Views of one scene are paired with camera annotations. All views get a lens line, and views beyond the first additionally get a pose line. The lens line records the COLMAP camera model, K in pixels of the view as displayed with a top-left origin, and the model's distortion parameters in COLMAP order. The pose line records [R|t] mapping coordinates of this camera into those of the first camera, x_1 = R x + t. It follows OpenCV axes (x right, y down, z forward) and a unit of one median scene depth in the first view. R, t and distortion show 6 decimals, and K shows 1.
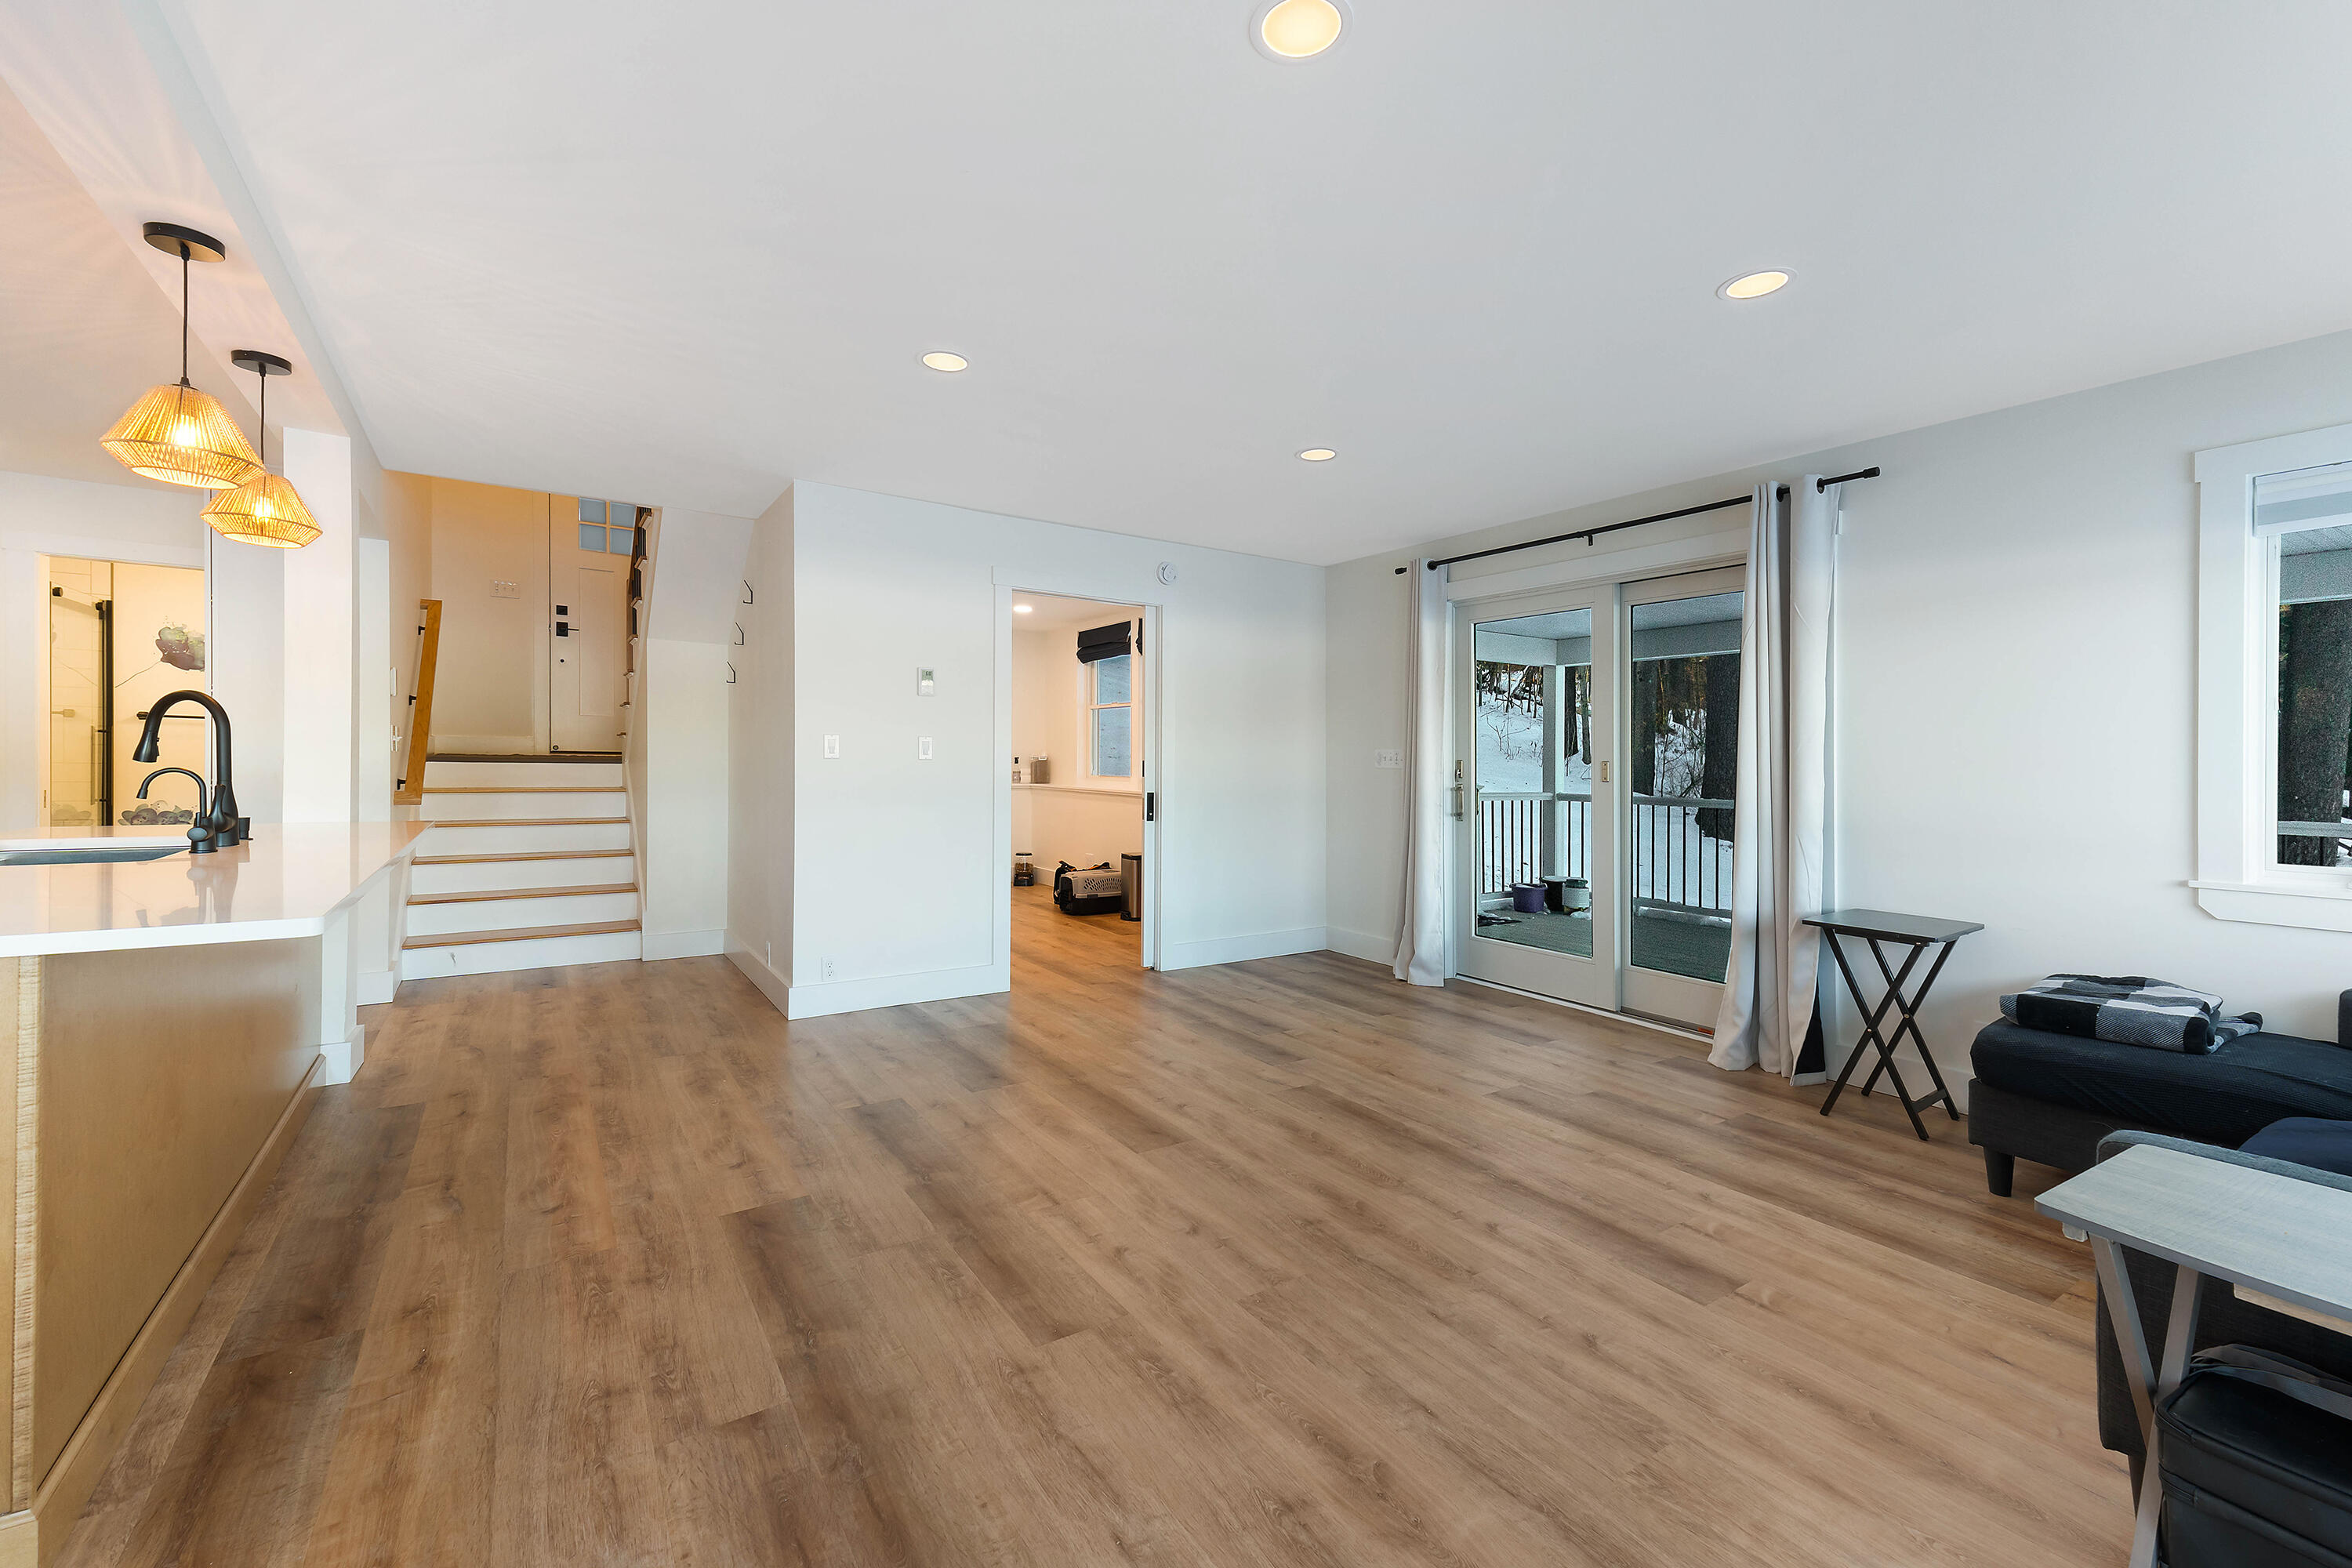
lens RADIAL K [[967.5, 0, 1164.0], [0, 967.5, 781.2], [0, 0, 1]] dist [0.031977, -0.007556]
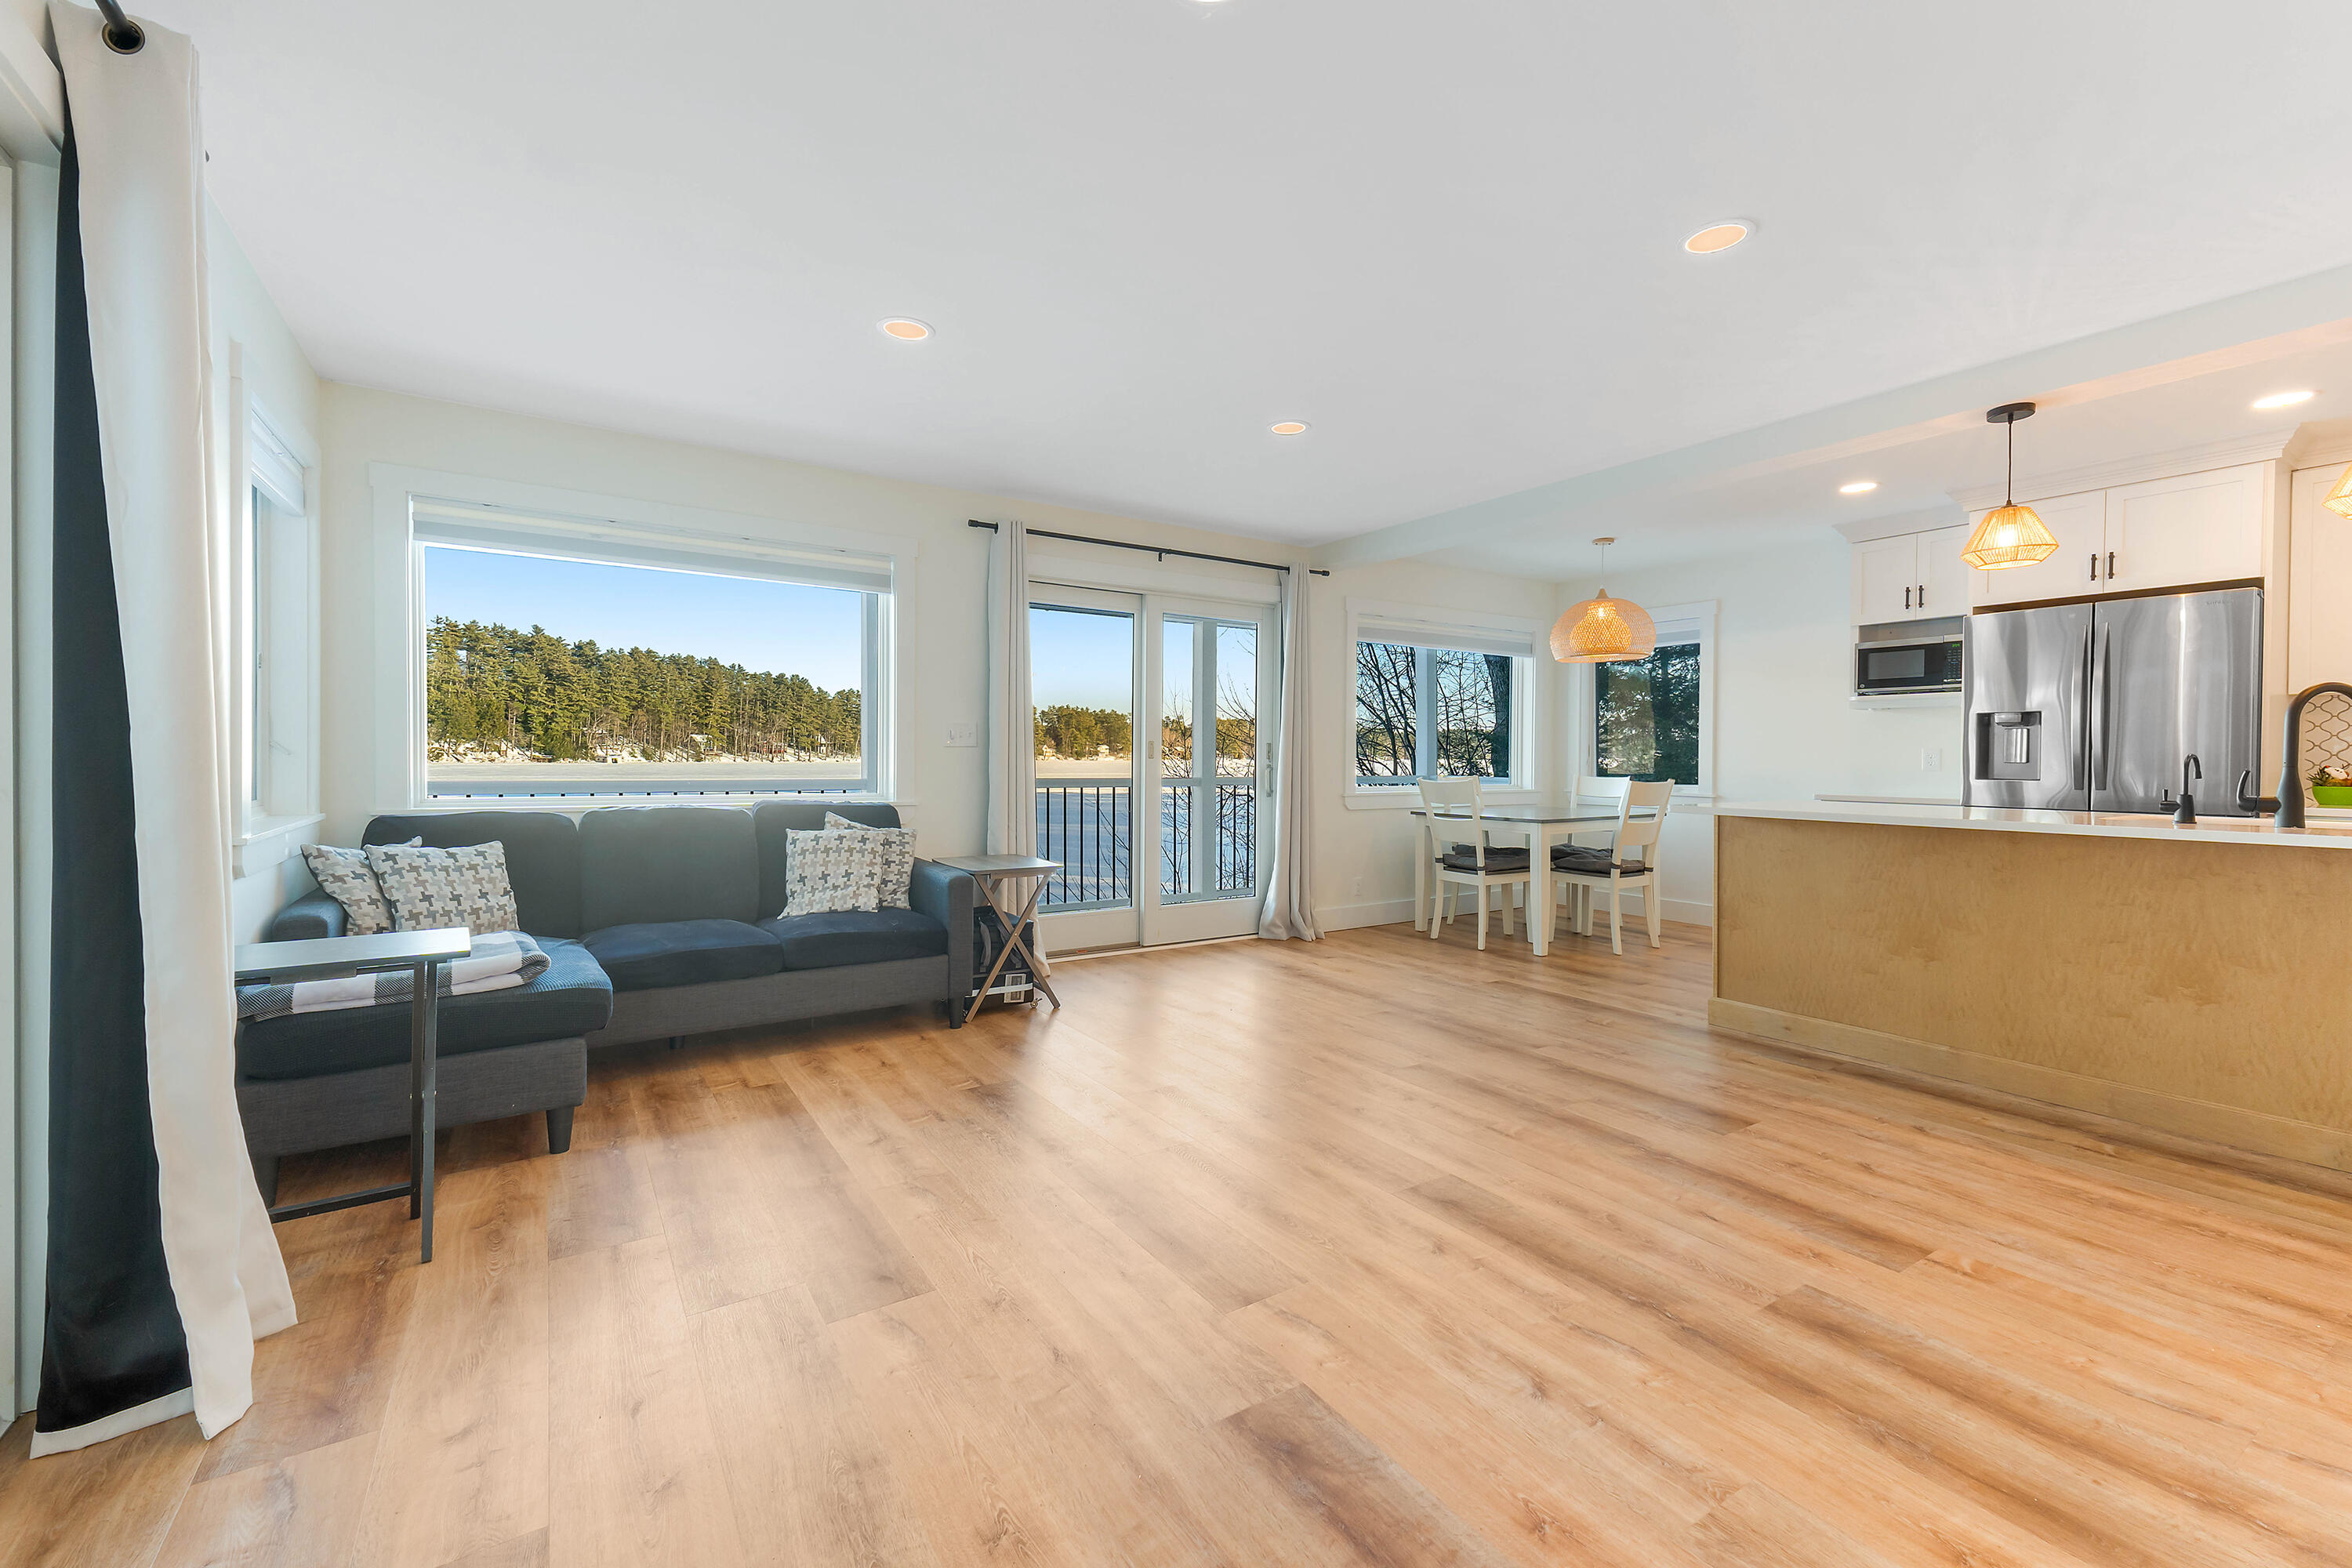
lens RADIAL K [[968.2, 0, 1169.7], [0, 968.2, 767.0], [0, 0, 1]] dist [0.022930, 0.000084]
pose [[-0.999754, -0.020320, 0.008909, 0.163141], [-0.019997, 0.999189, 0.034936, -0.008141], [-0.009612, 0.034749, -0.999350, 1.344345]]
